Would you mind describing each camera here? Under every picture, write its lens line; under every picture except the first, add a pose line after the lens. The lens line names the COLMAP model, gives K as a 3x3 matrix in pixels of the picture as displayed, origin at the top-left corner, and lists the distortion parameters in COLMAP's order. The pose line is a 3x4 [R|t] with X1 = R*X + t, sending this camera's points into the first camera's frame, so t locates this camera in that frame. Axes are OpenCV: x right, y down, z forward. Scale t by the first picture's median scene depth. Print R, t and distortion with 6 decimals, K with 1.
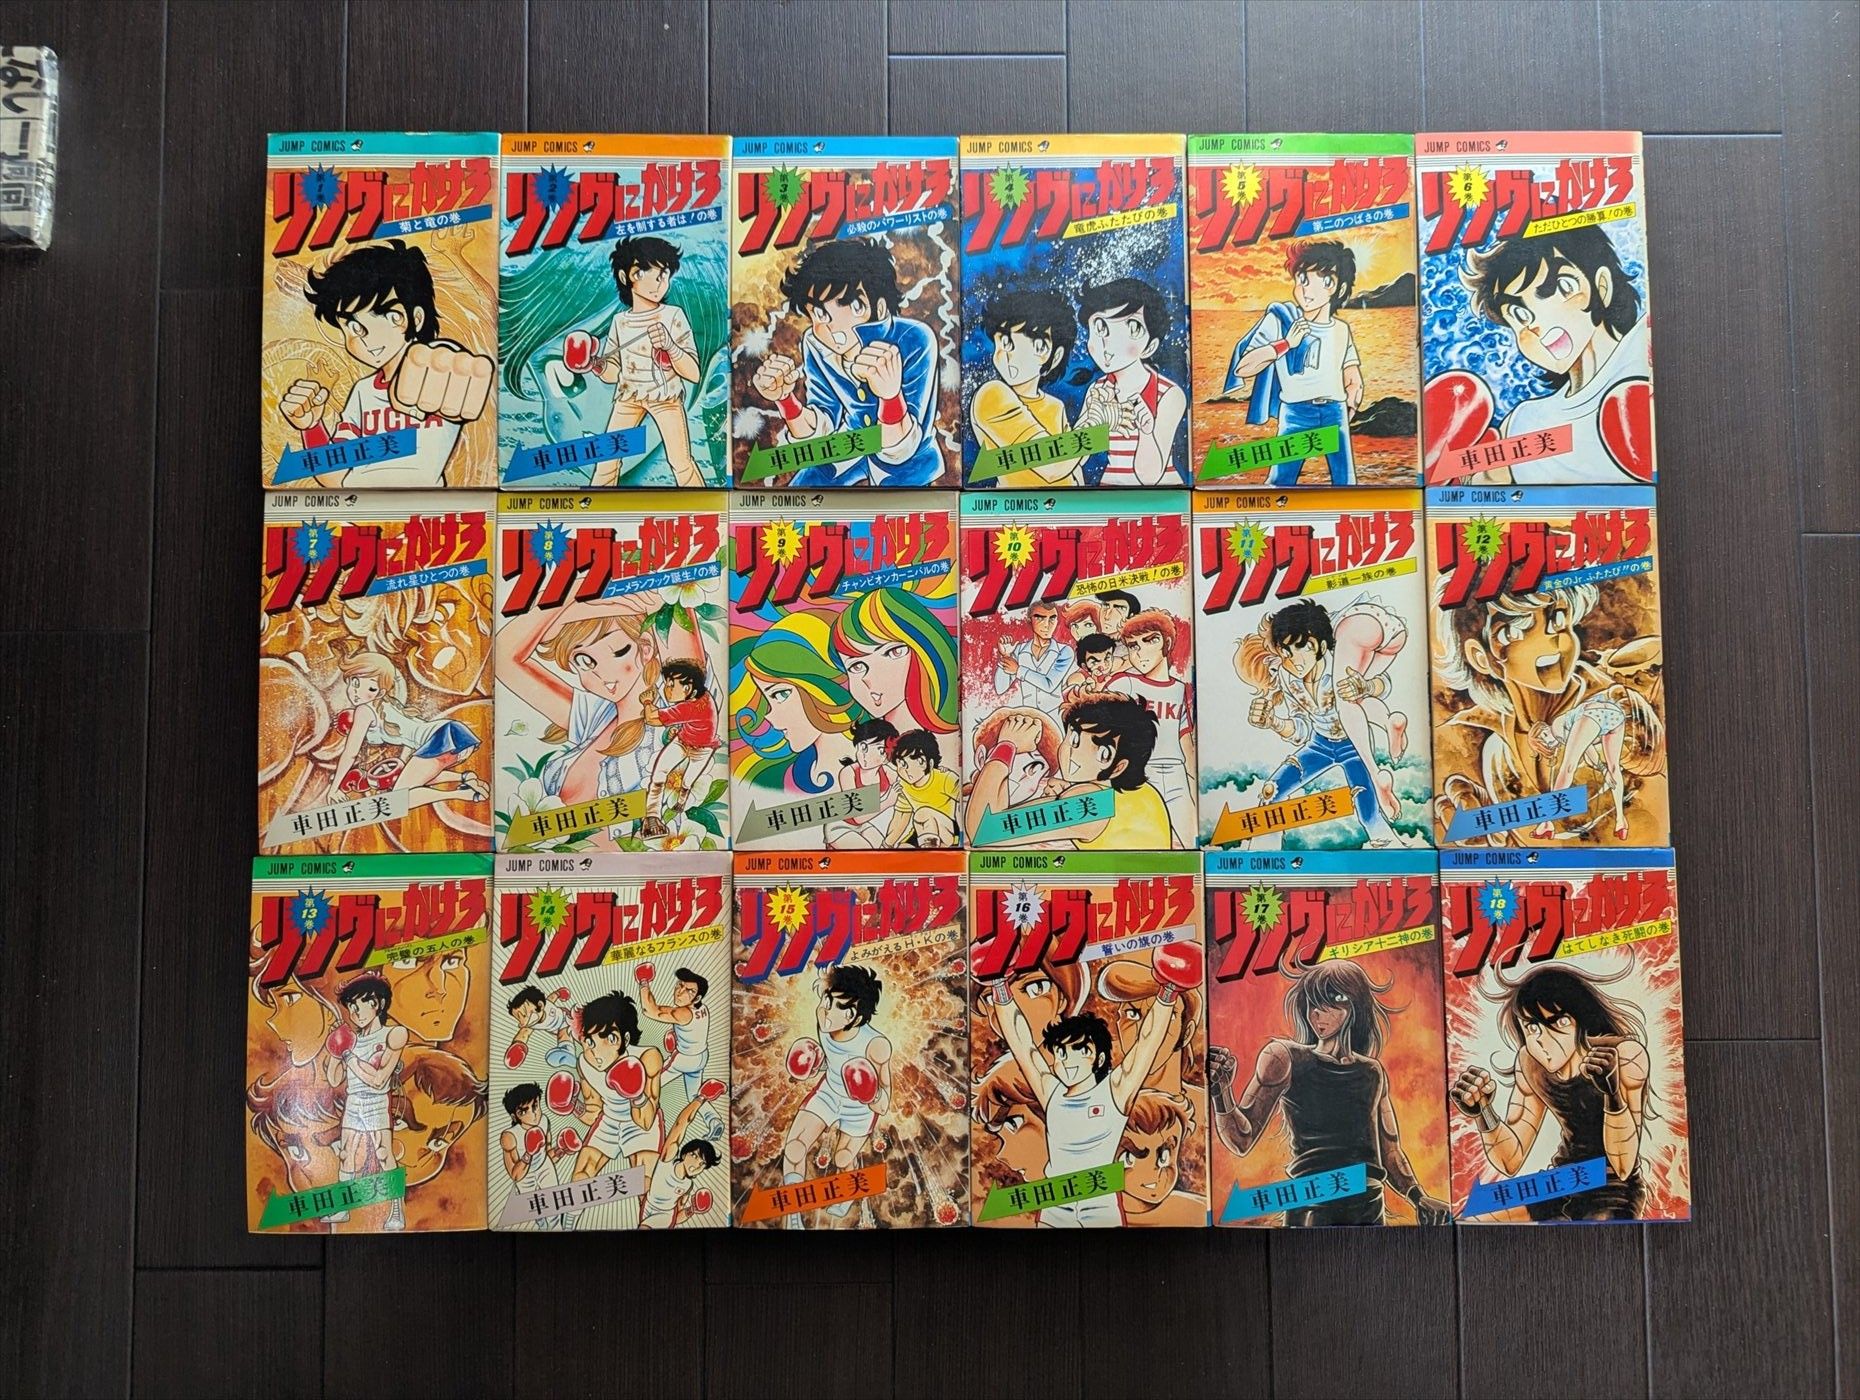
lens RADIAL K [[1303.3, 0, 940.3], [0, 1303.3, 684.7], [0, 0, 1]] dist [-0.003335, 0.002118]
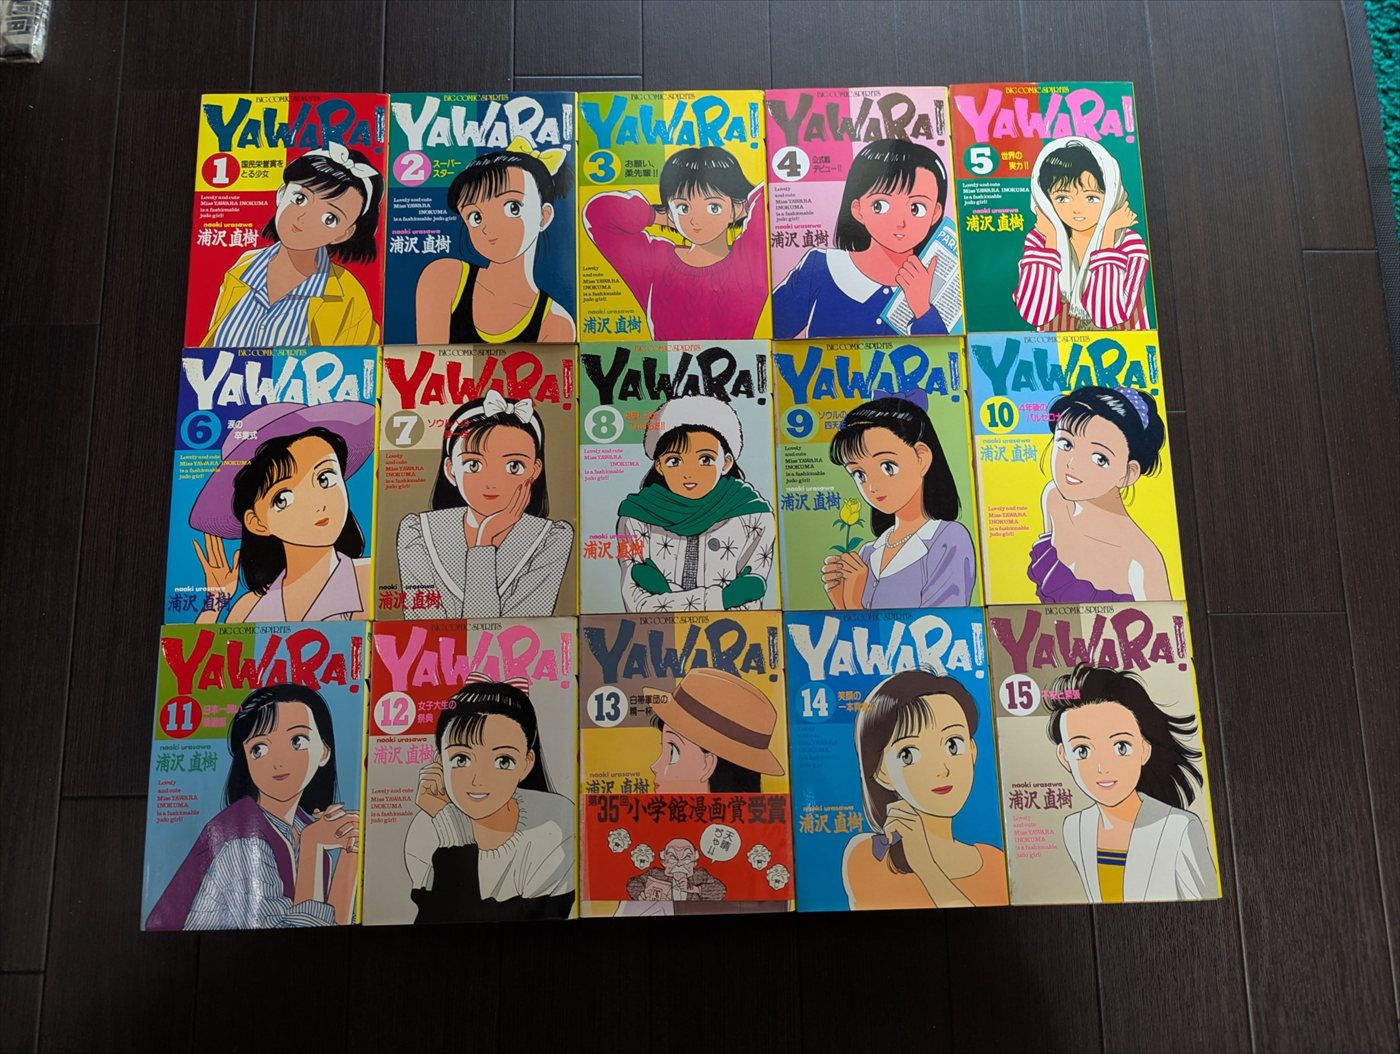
lens RADIAL K [[980.9, 0, 701.5], [0, 980.9, 530.1], [0, 0, 1]] dist [-0.003335, 0.002118]
pose [[0.999915, -0.010190, 0.008168, 0.010907], [0.011005, 0.994215, -0.106843, 0.288296], [-0.007032, 0.106923, 0.994242, 0.001146]]
